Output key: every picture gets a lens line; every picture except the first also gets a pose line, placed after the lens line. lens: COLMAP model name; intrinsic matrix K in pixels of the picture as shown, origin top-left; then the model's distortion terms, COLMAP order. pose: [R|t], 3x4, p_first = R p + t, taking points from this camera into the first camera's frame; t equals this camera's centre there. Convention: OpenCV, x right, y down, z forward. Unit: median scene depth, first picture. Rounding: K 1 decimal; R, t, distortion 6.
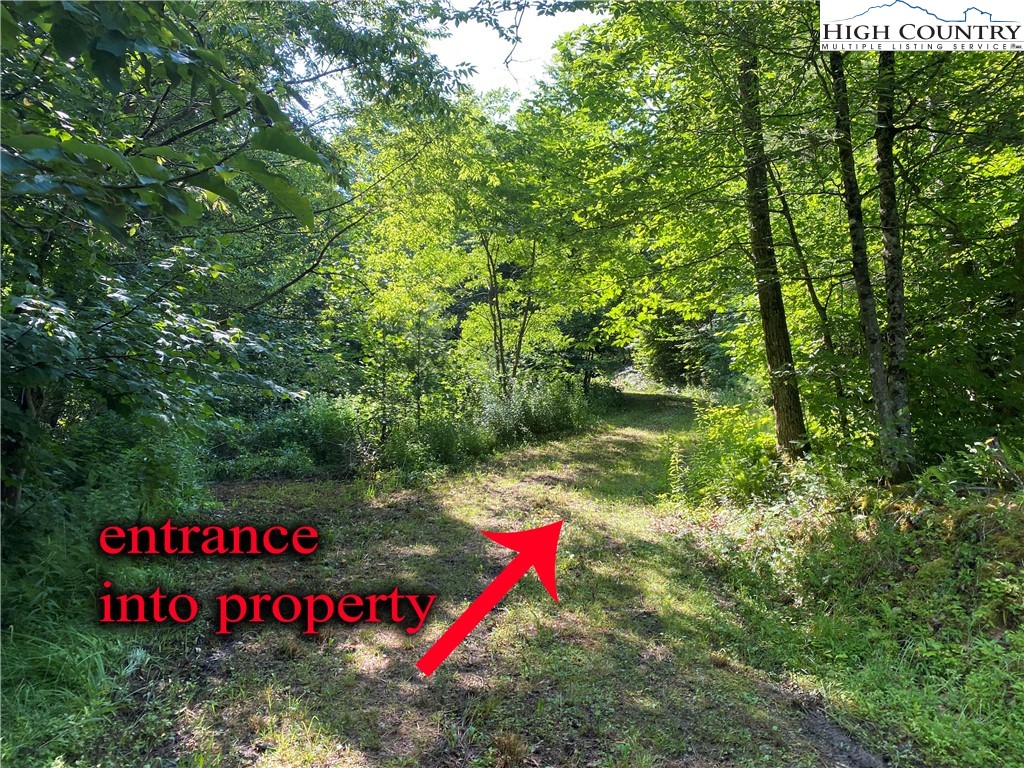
lens RADIAL K [[785.4, 0, 531.0], [0, 785.4, 375.1], [0, 0, 1]] dist [0.038057, -0.007728]
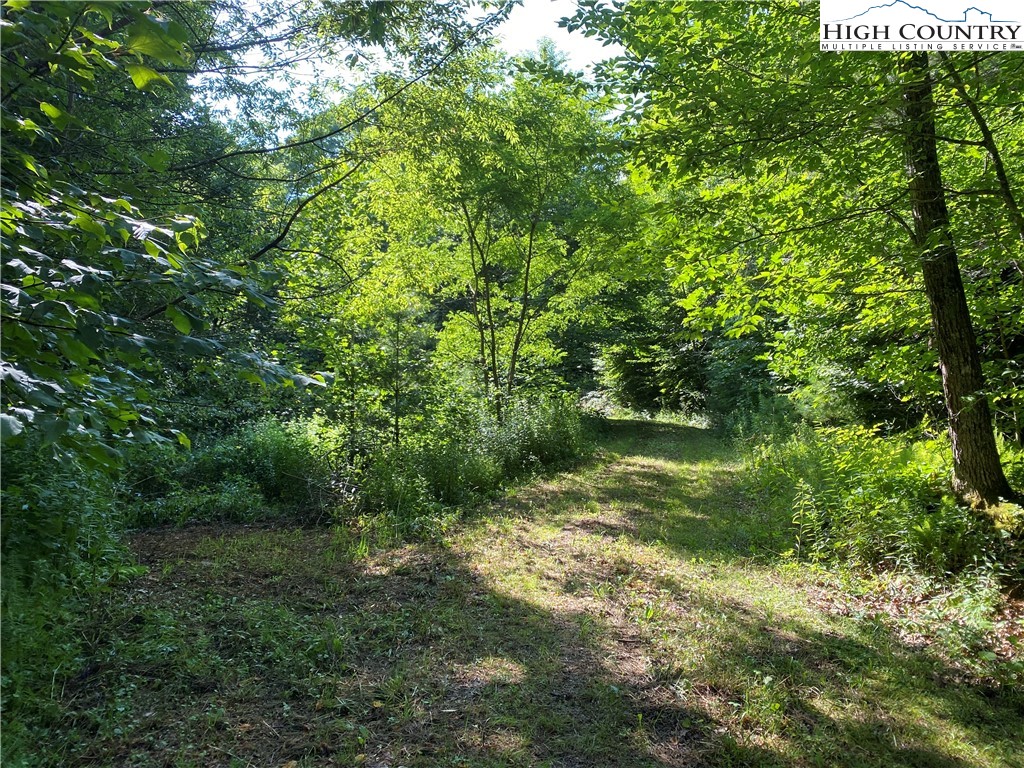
lens RADIAL K [[785.4, 0, 504.8], [0, 785.4, 371.0], [0, 0, 1]] dist [0.038057, -0.007728]
pose [[0.998810, 0.003157, 0.048677, -0.068659], [-0.001126, 0.999130, -0.041681, 0.011840], [-0.048766, 0.041576, 0.997945, 0.174601]]
